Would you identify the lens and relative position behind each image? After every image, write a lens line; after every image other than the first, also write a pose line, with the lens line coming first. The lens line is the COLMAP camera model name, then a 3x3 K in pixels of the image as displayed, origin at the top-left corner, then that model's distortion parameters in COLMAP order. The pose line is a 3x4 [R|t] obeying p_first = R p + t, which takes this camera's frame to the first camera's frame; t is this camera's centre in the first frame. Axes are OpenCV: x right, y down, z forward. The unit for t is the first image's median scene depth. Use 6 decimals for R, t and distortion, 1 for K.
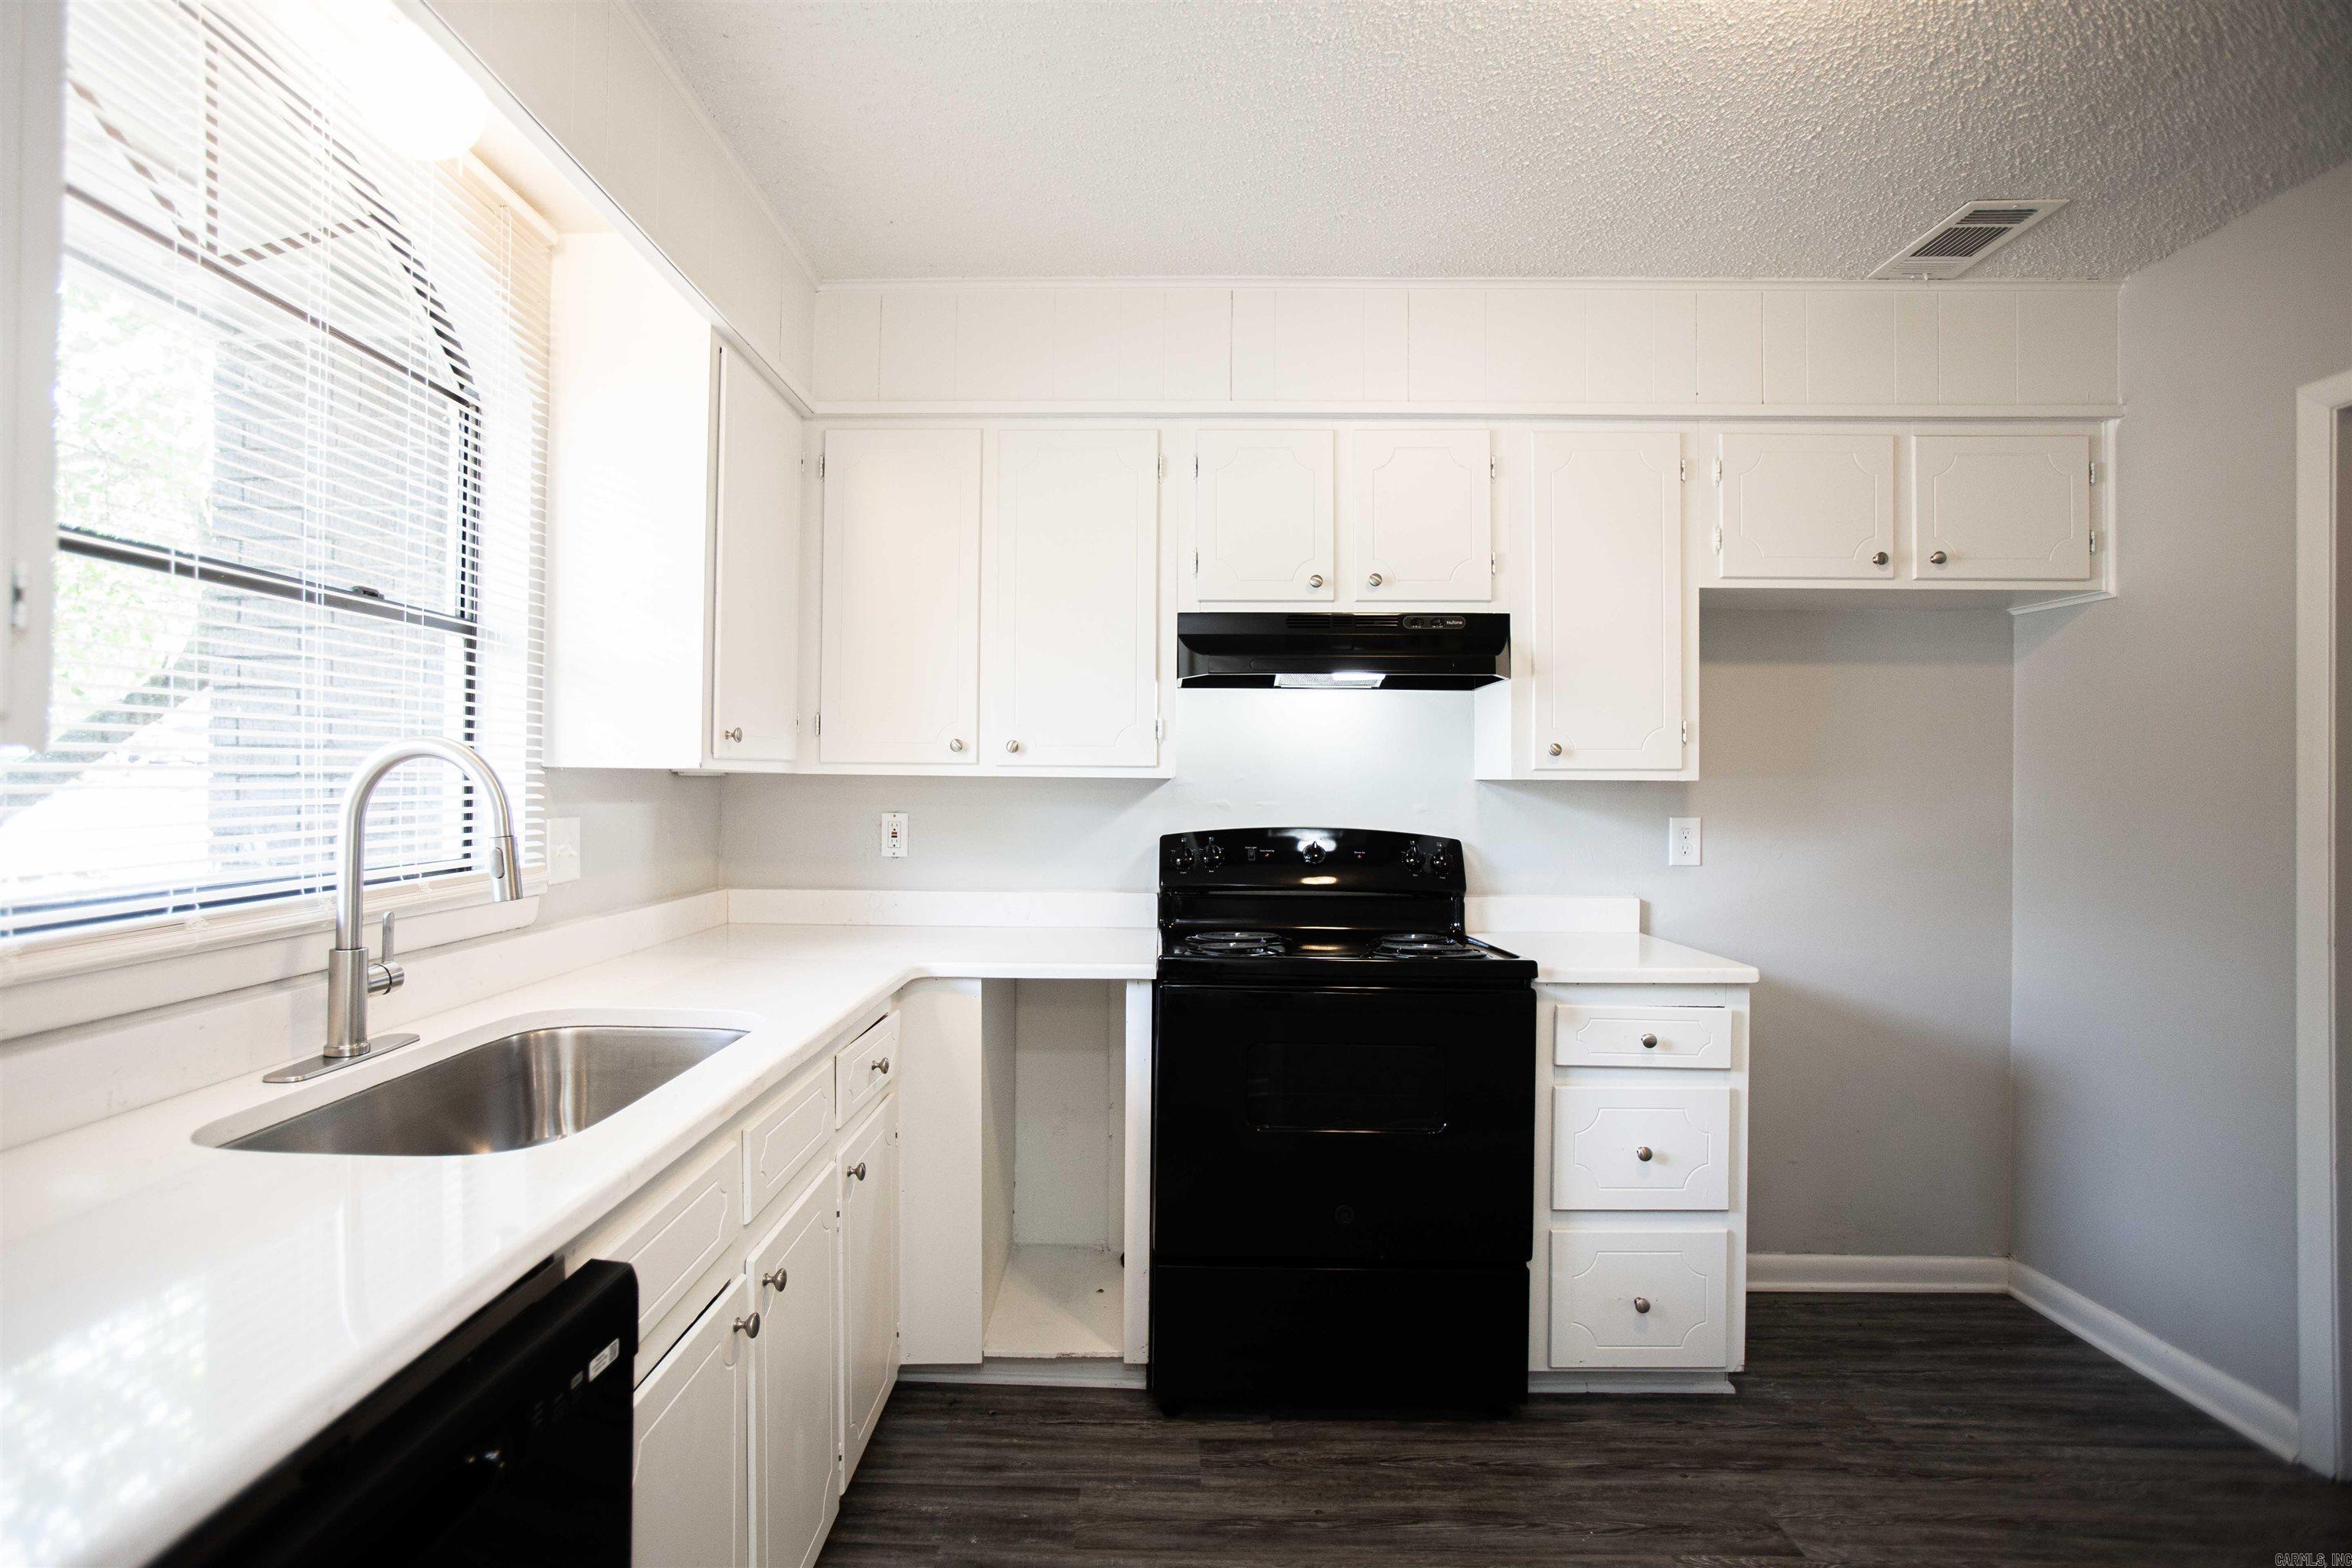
lens RADIAL K [[1176.7, 0, 1141.9], [0, 1176.7, 760.3], [0, 0, 1]] dist [-0.074239, 0.039860]
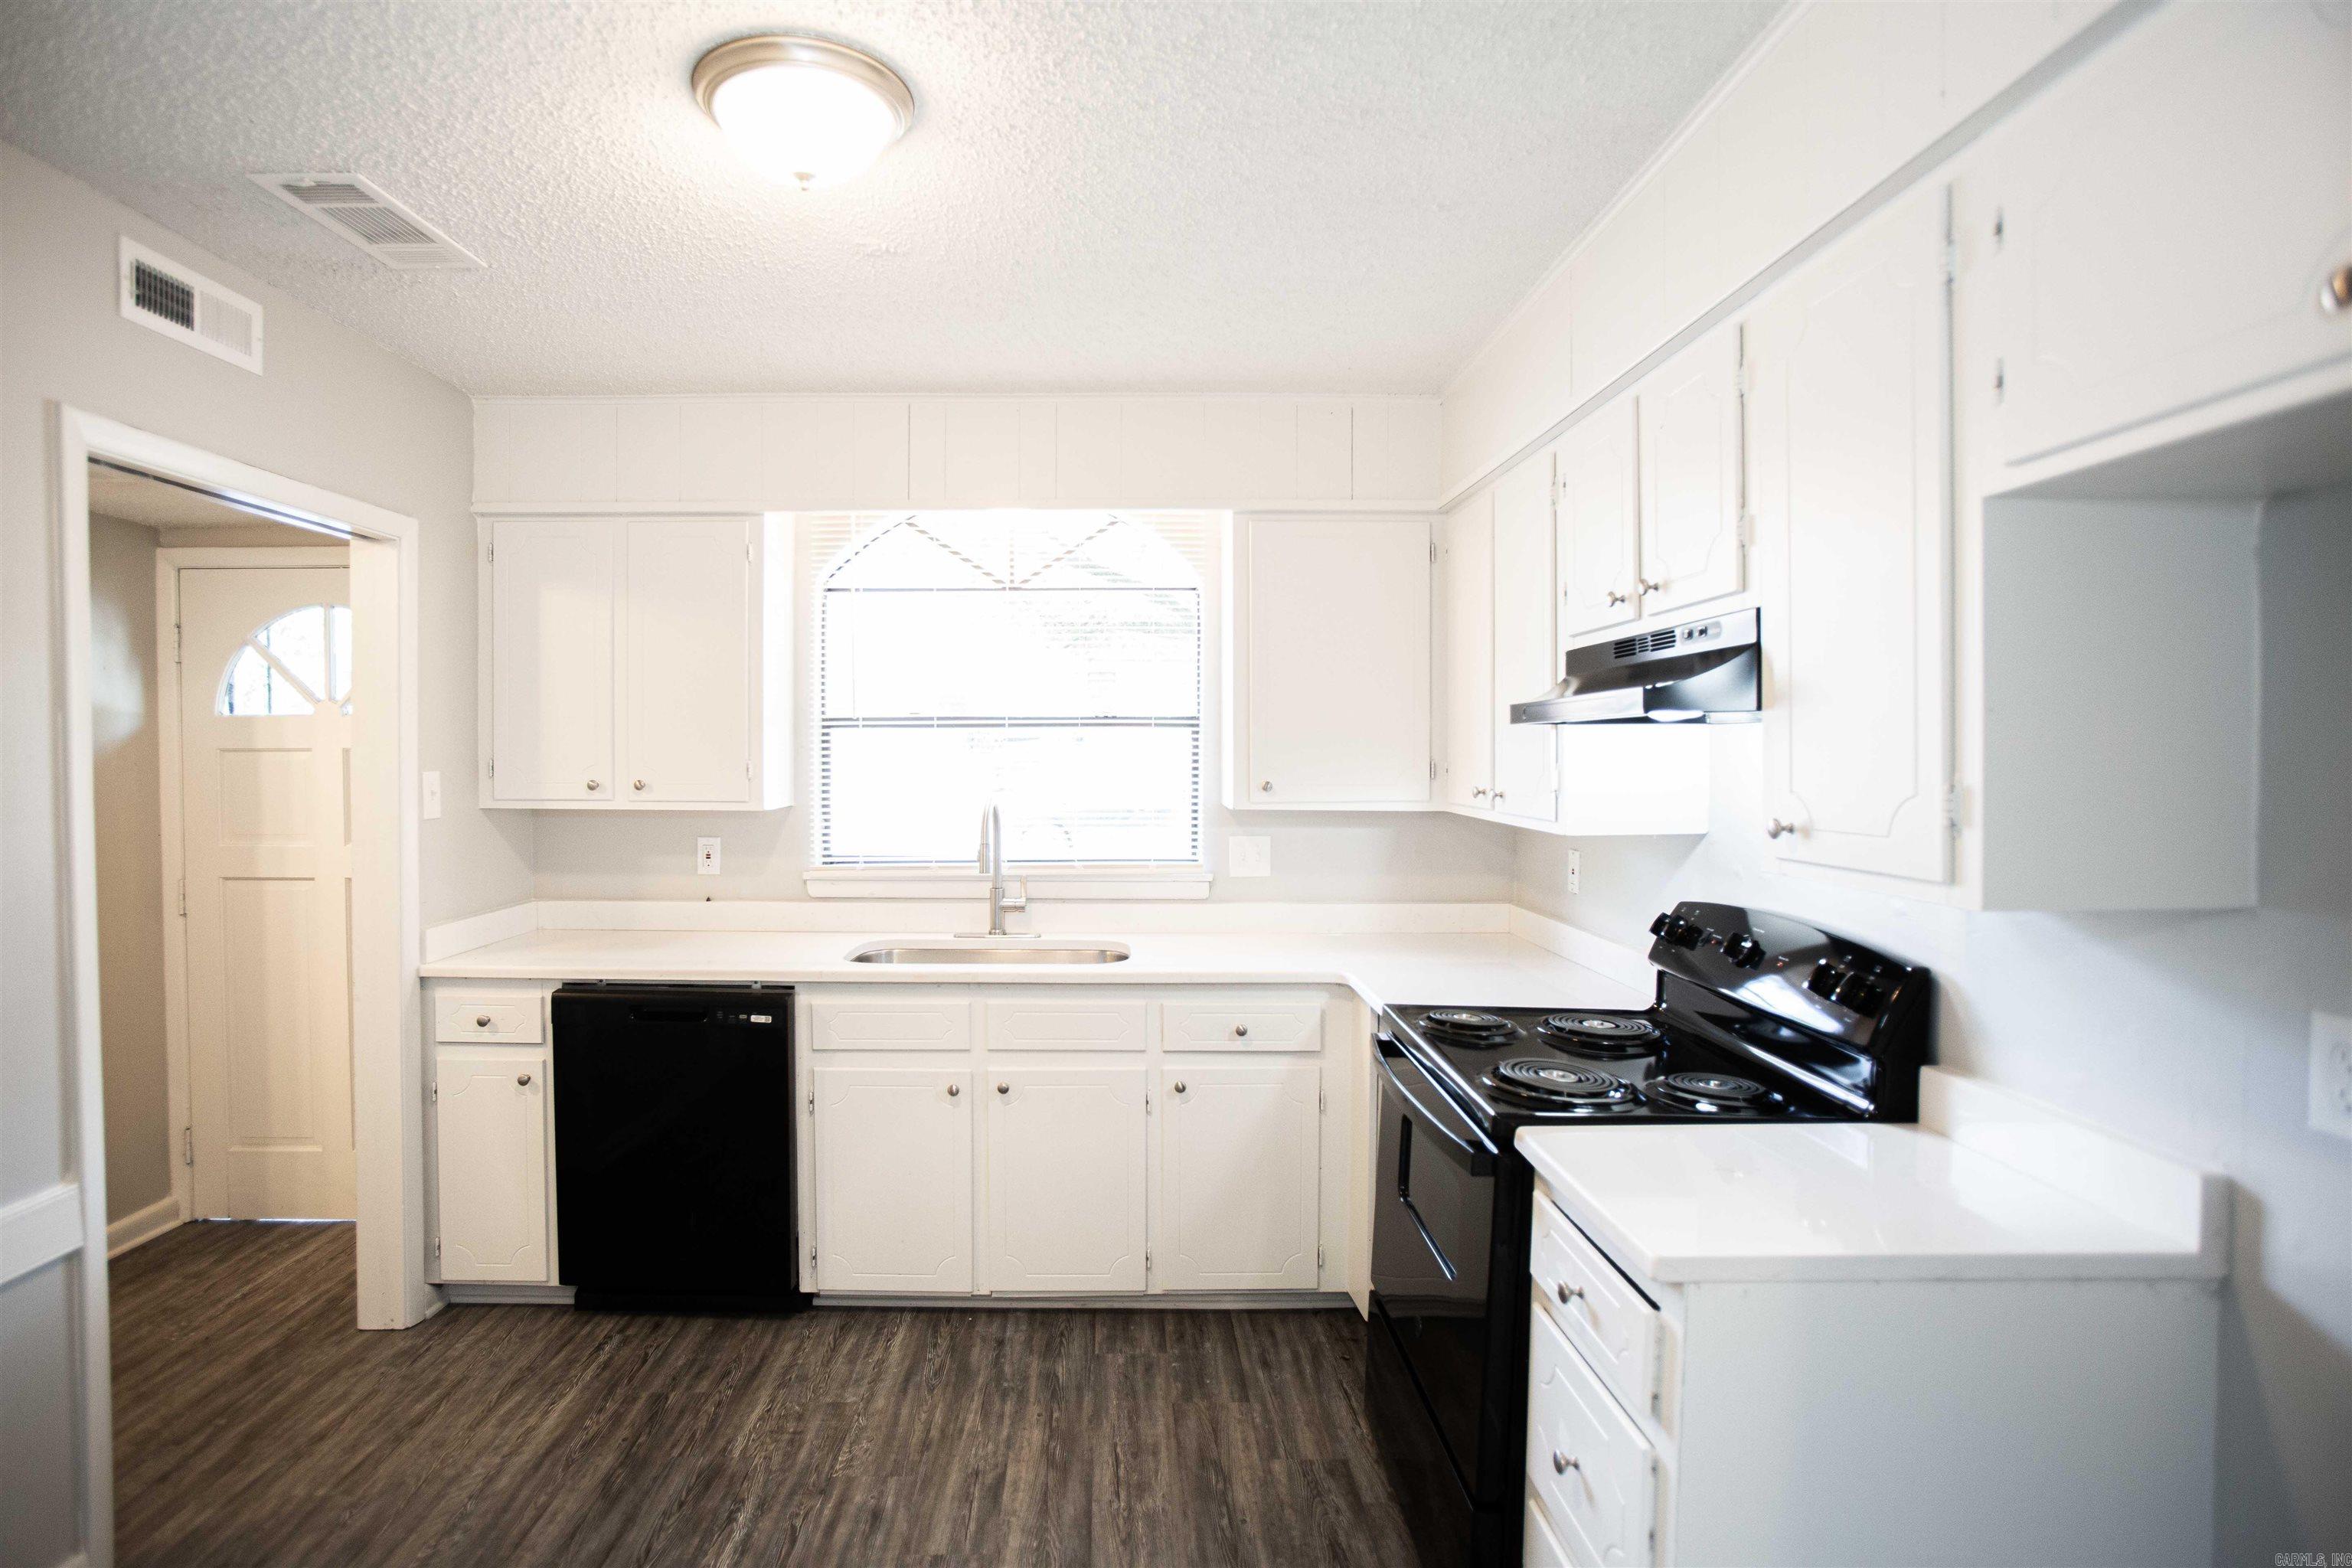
lens RADIAL K [[1214.2, 0, 1176.0], [0, 1214.2, 784.0], [0, 0, 1]] dist [-0.052205, 0.030880]
pose [[0.067975, 0.020640, -0.997473, 1.149820], [0.012732, 0.999687, 0.021553, -0.059921], [0.997606, -0.014165, 0.067691, 0.793179]]
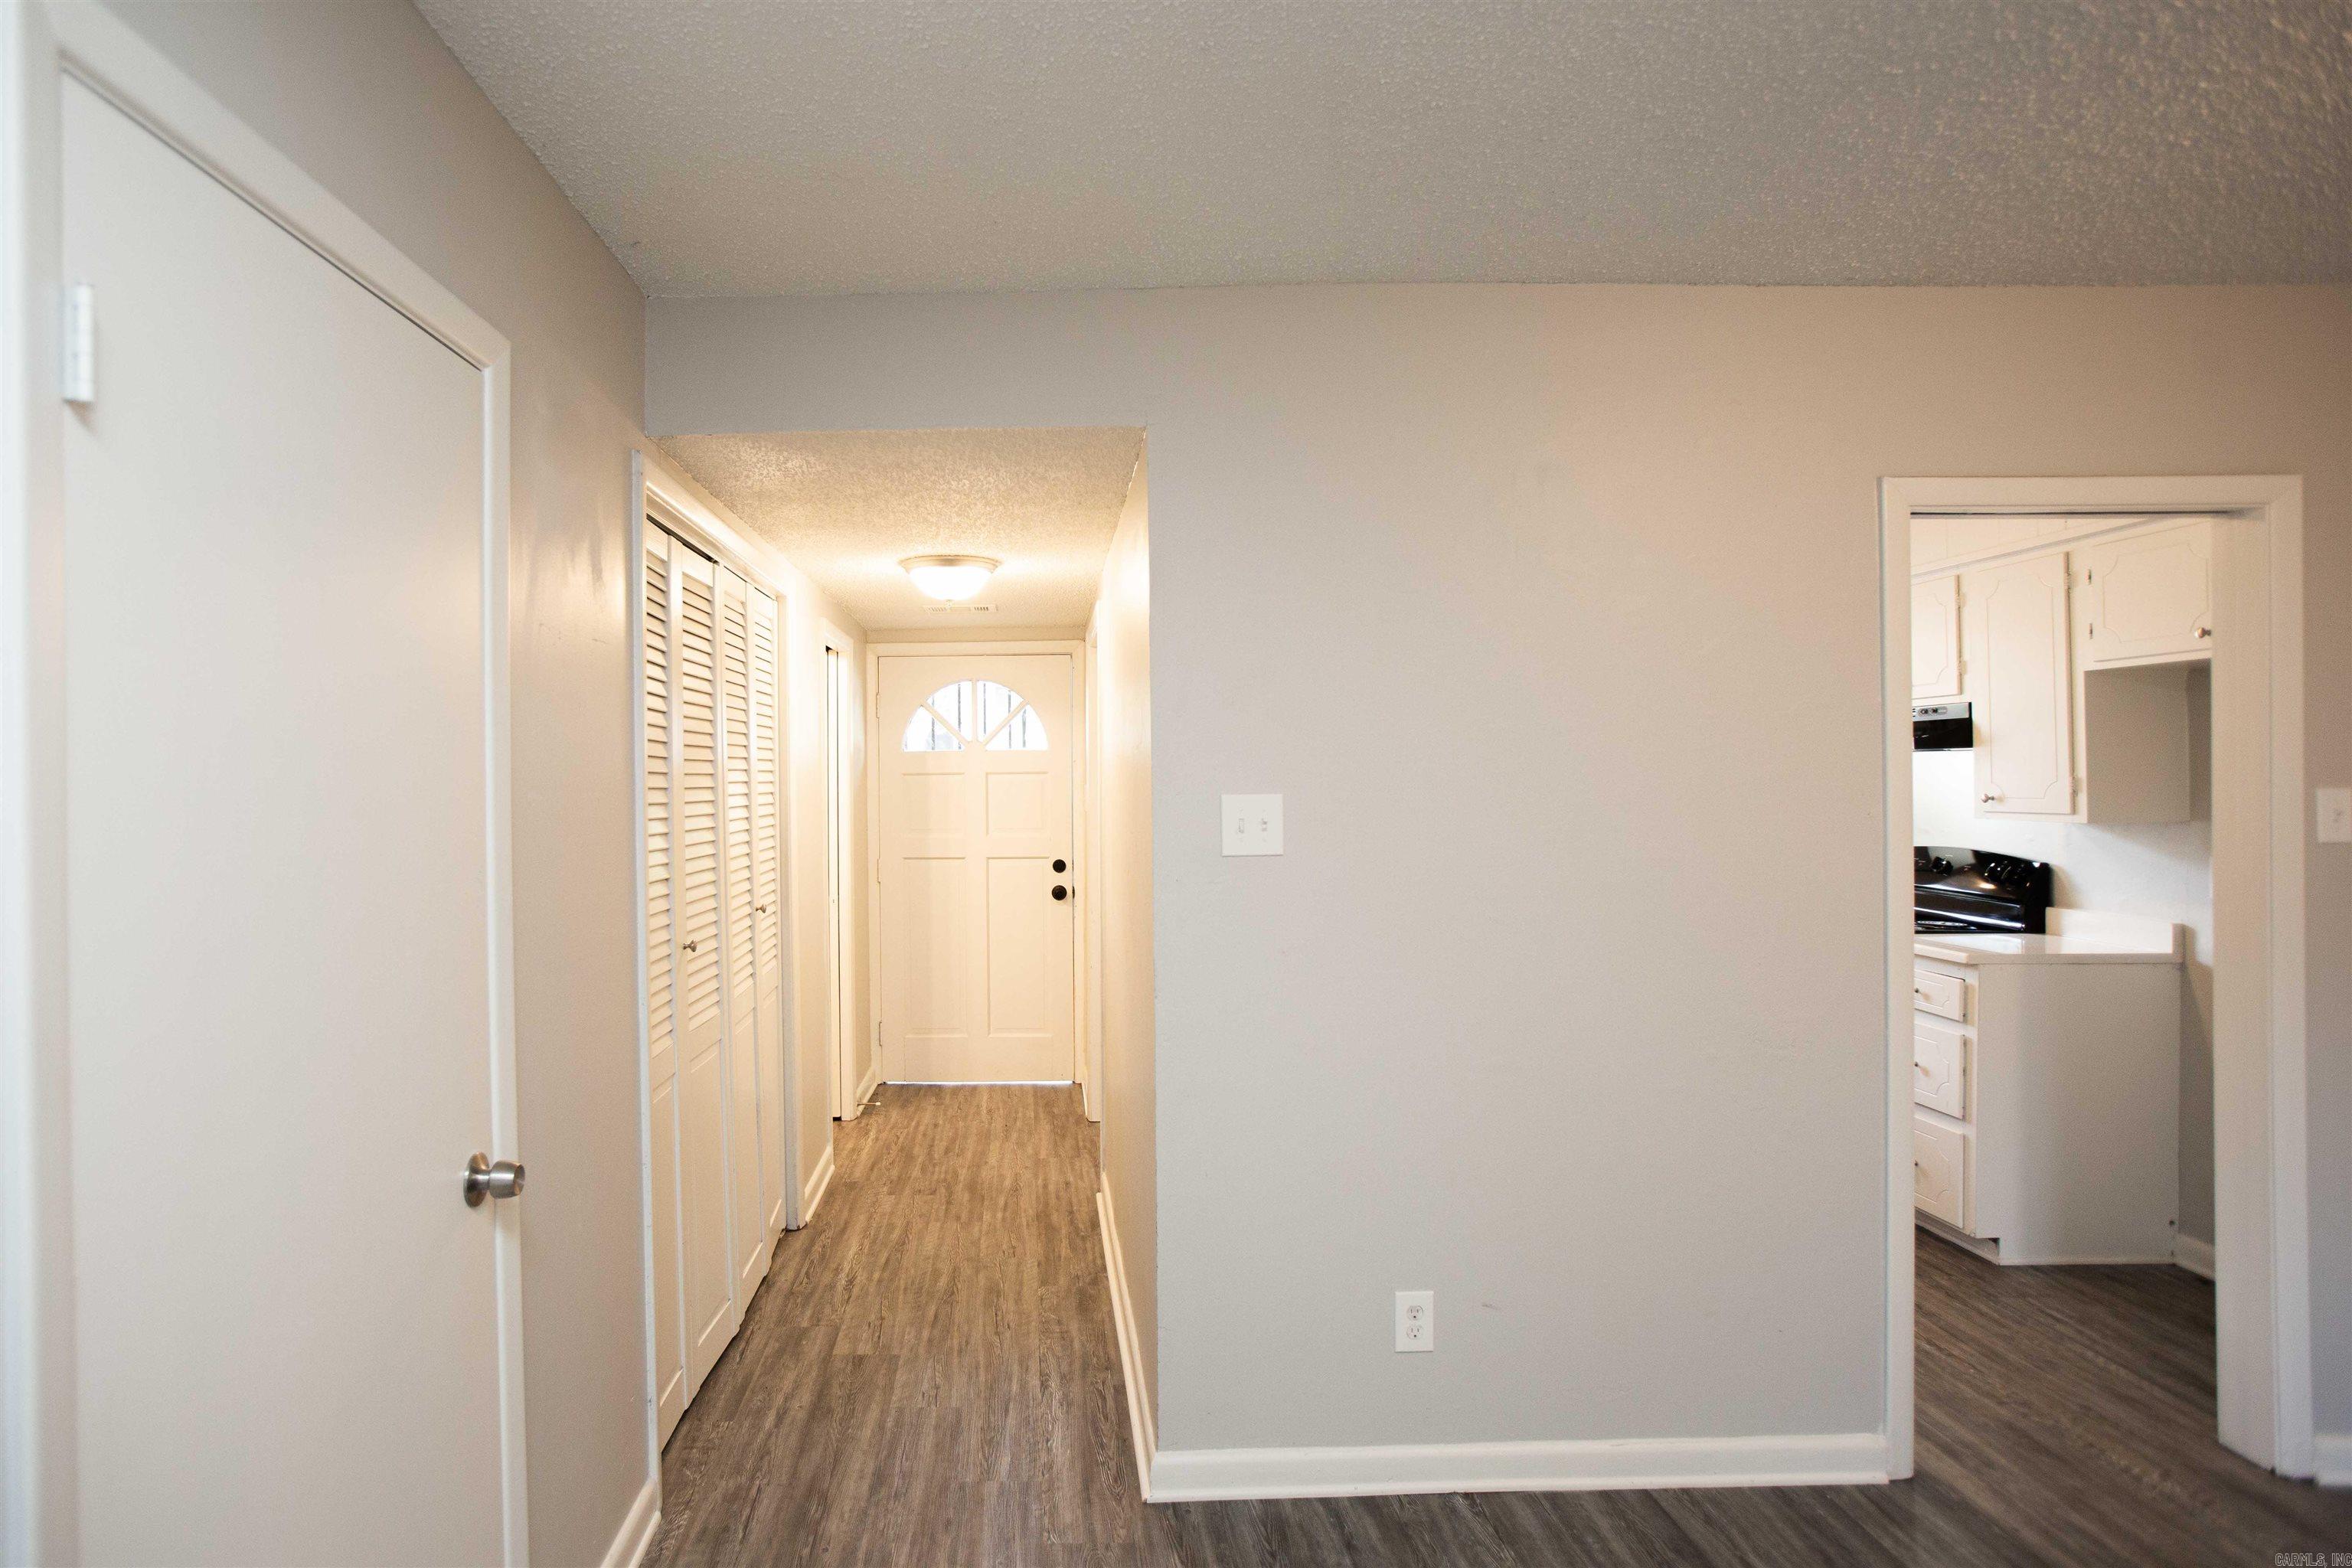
lens RADIAL K [[1216.3, 0, 1176.0], [0, 1216.3, 784.0], [0, 0, 1]] dist [0.001581, 0.000425]
pose [[0.085497, -0.003650, -0.996332, 2.118421], [0.018721, 0.999823, -0.002056, -0.050727], [0.996163, -0.018477, 0.085550, -0.132235]]
